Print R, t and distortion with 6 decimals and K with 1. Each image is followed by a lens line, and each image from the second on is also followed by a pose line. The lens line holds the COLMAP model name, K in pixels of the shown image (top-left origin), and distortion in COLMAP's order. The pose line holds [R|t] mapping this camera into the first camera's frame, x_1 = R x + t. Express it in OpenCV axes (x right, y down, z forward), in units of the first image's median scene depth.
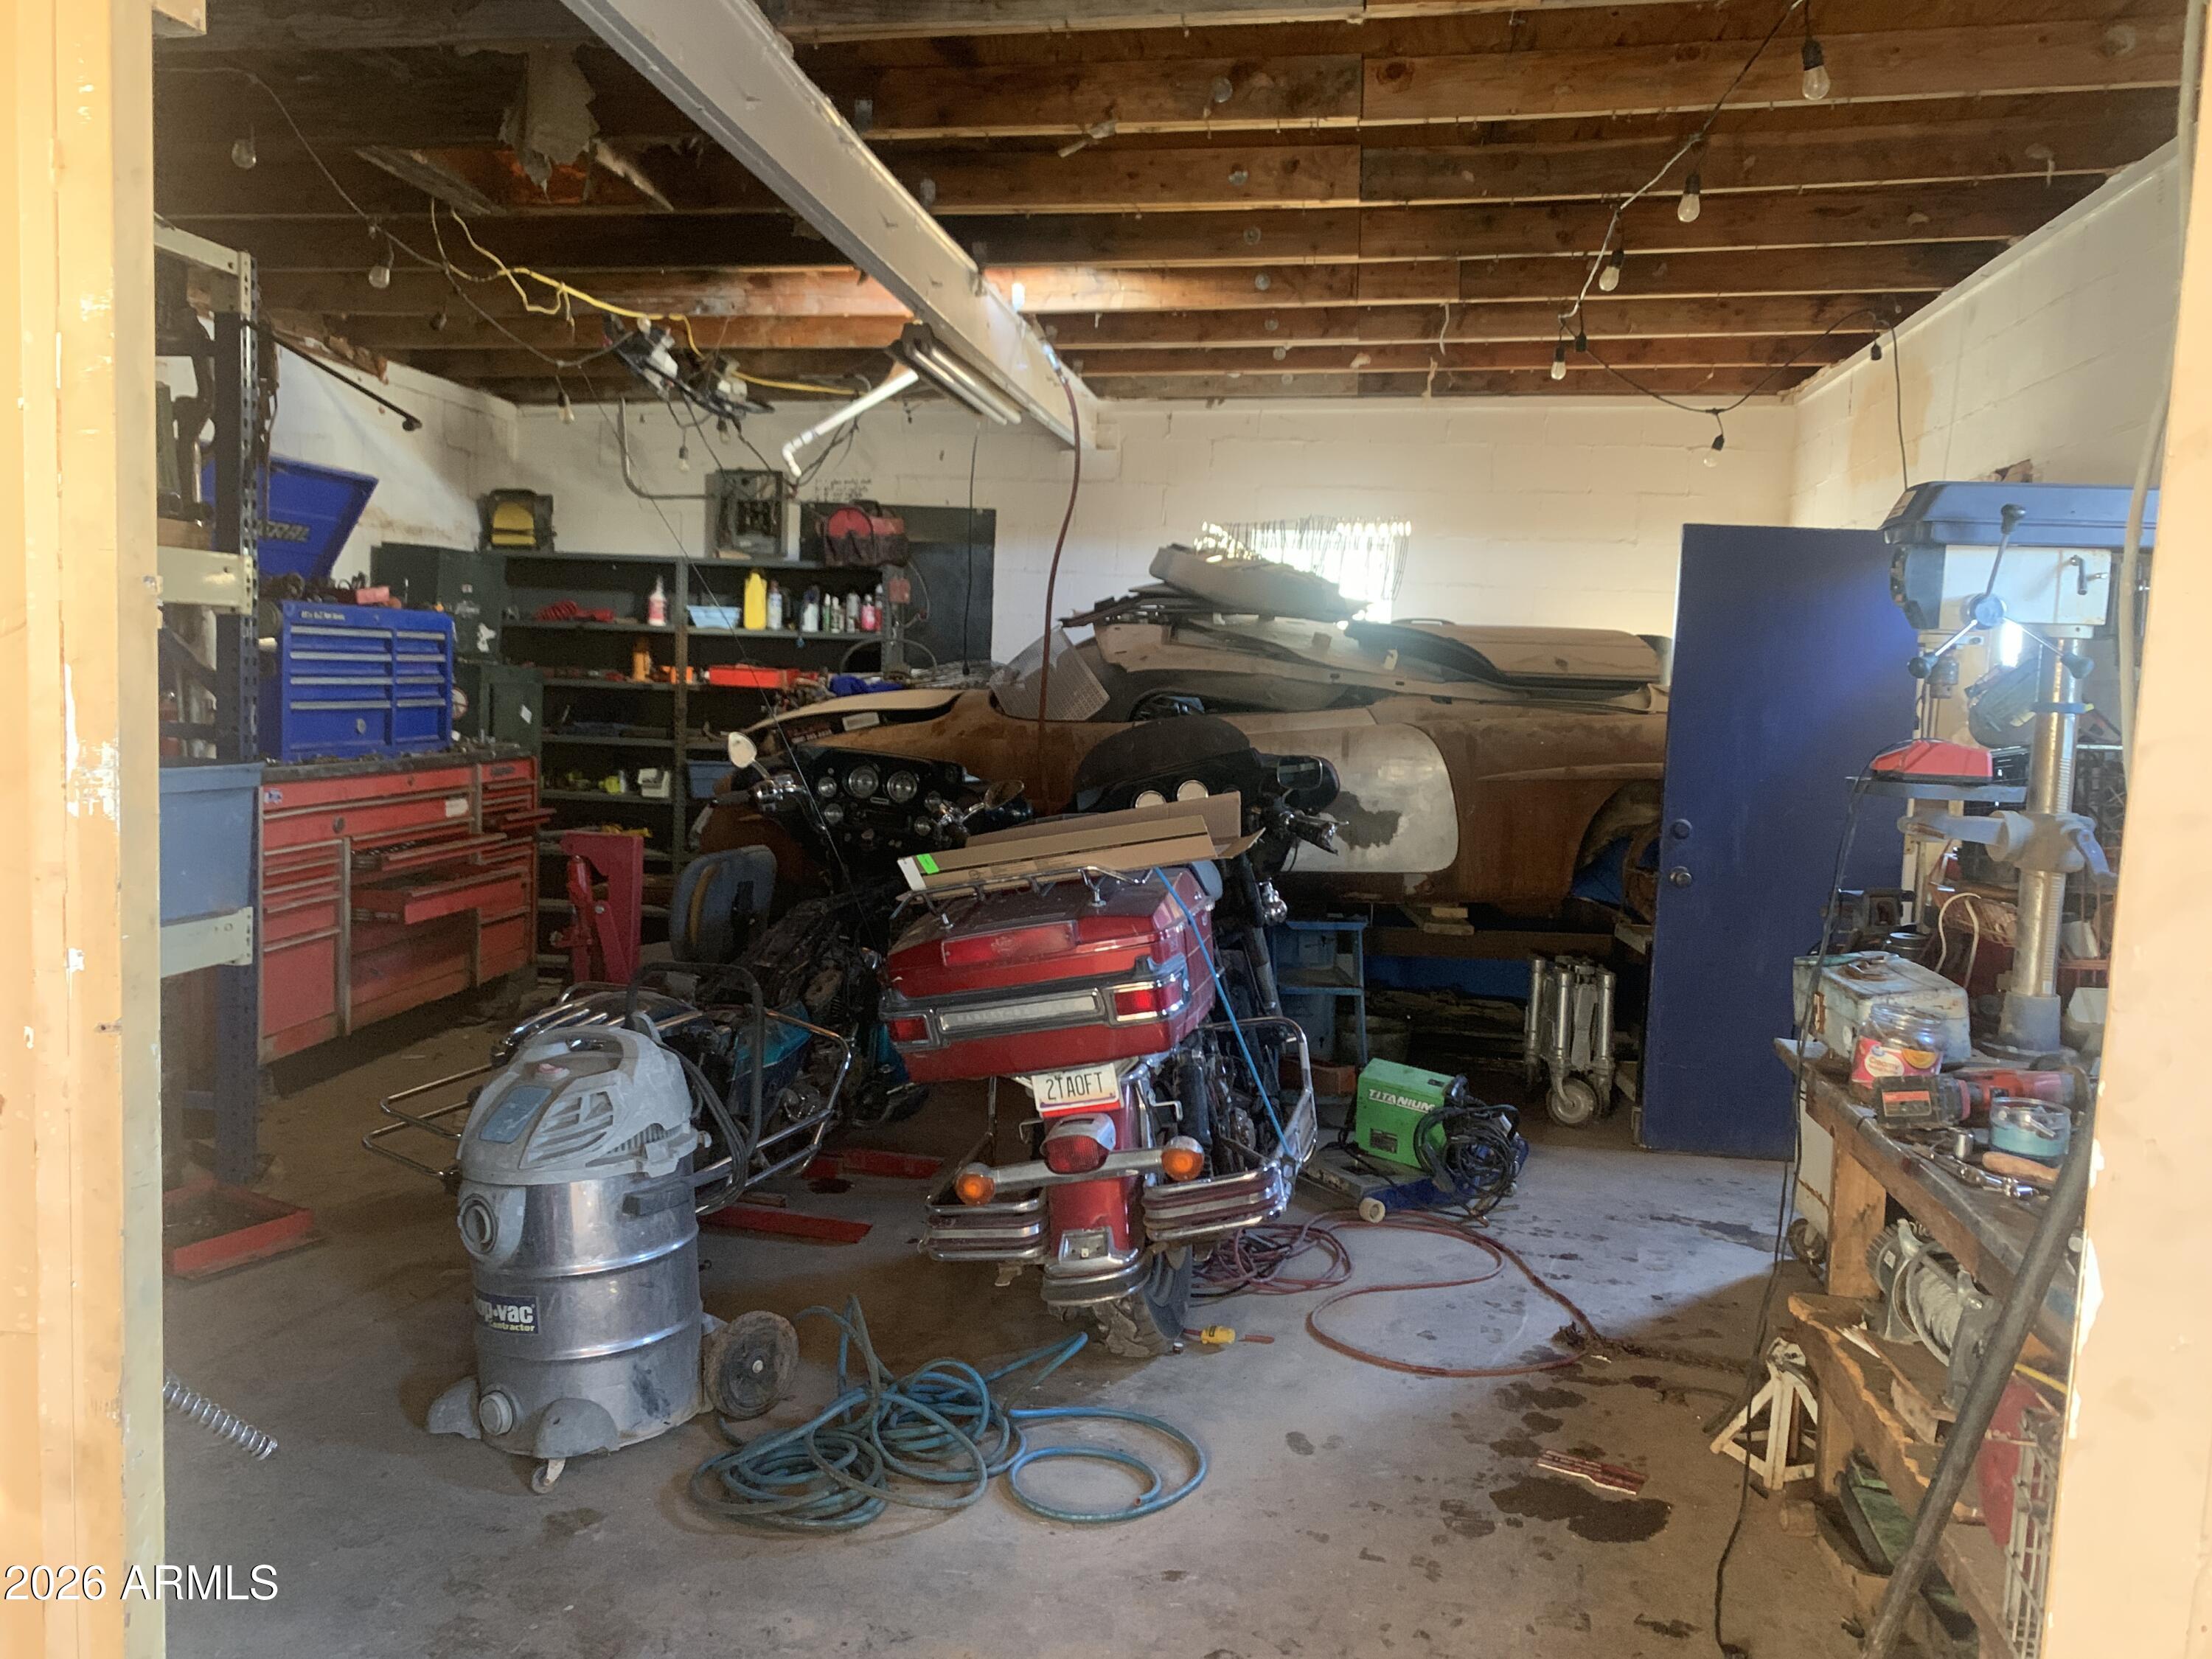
lens RADIAL K [[1668.6, 0, 1106.0], [0, 1668.6, 829.5], [0, 0, 1]] dist [-0.010326, -0.002938]
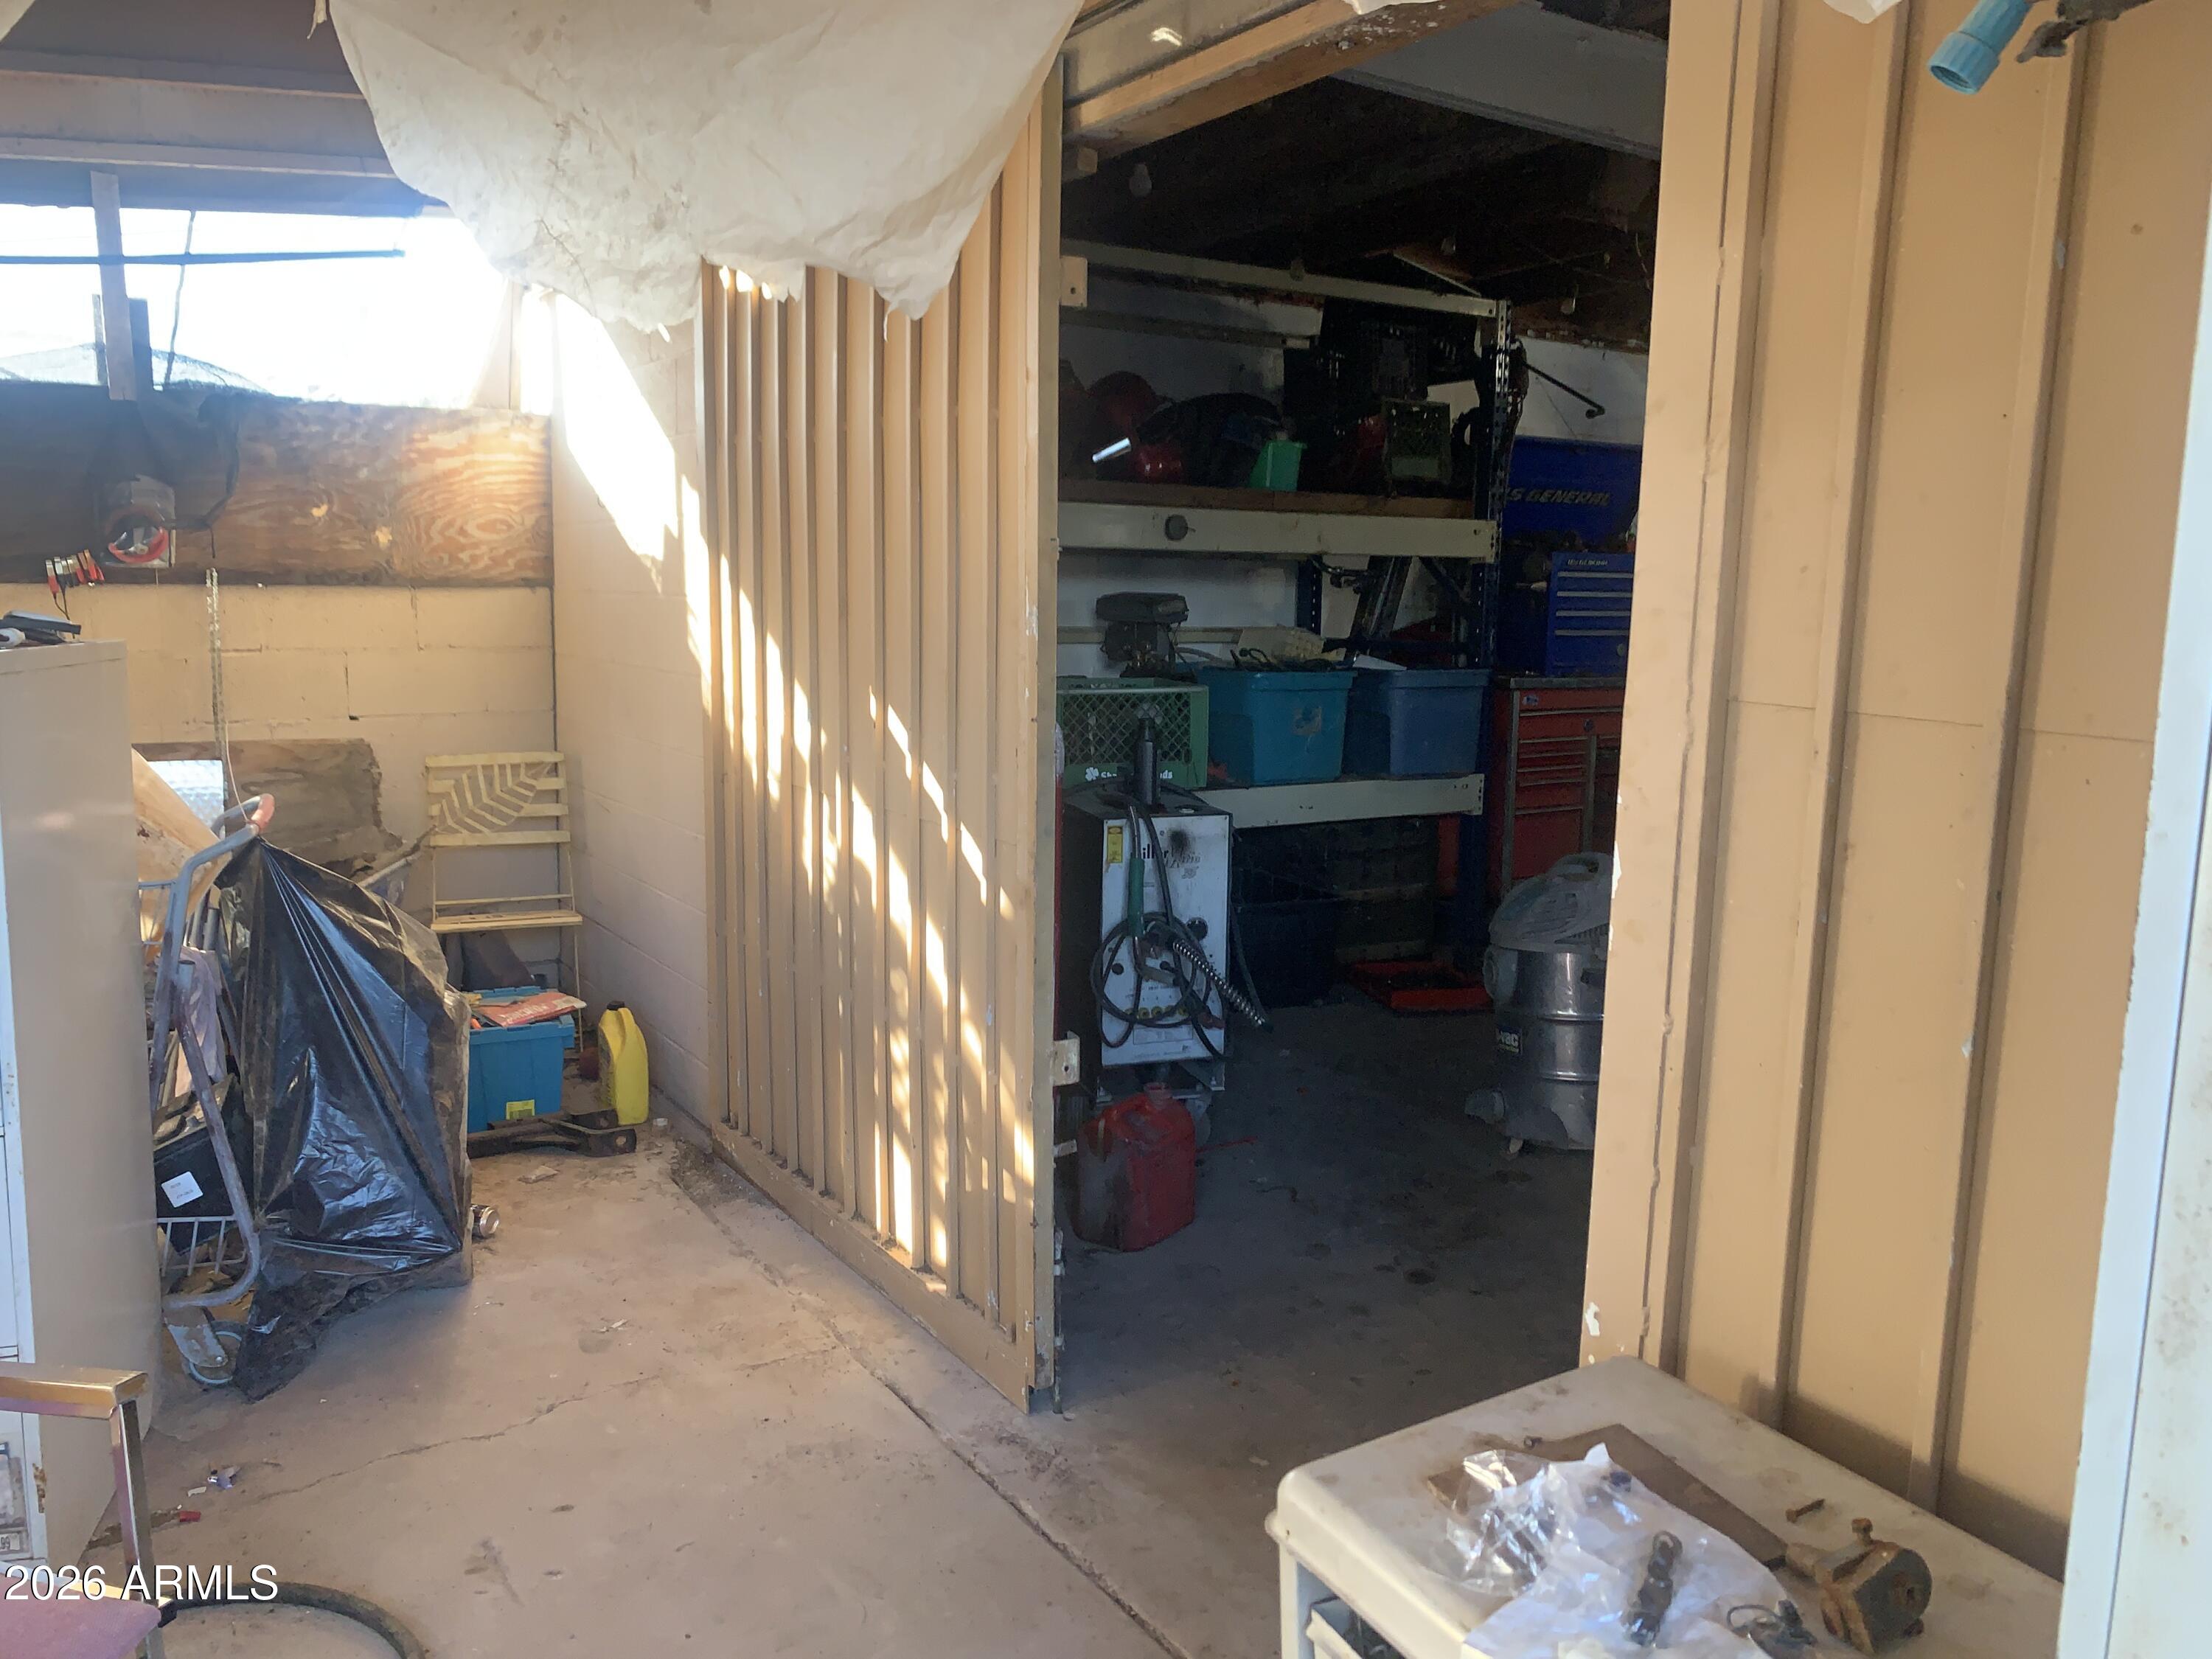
lens RADIAL K [[1668.6, 0, 1106.0], [0, 1668.6, 829.5], [0, 0, 1]] dist [-0.010326, -0.002938]
pose [[0.639603, 0.072751, -0.765255, 0.362071], [-0.052249, 0.997324, 0.051143, 0.038116], [0.766927, 0.007273, 0.641693, -0.138656]]
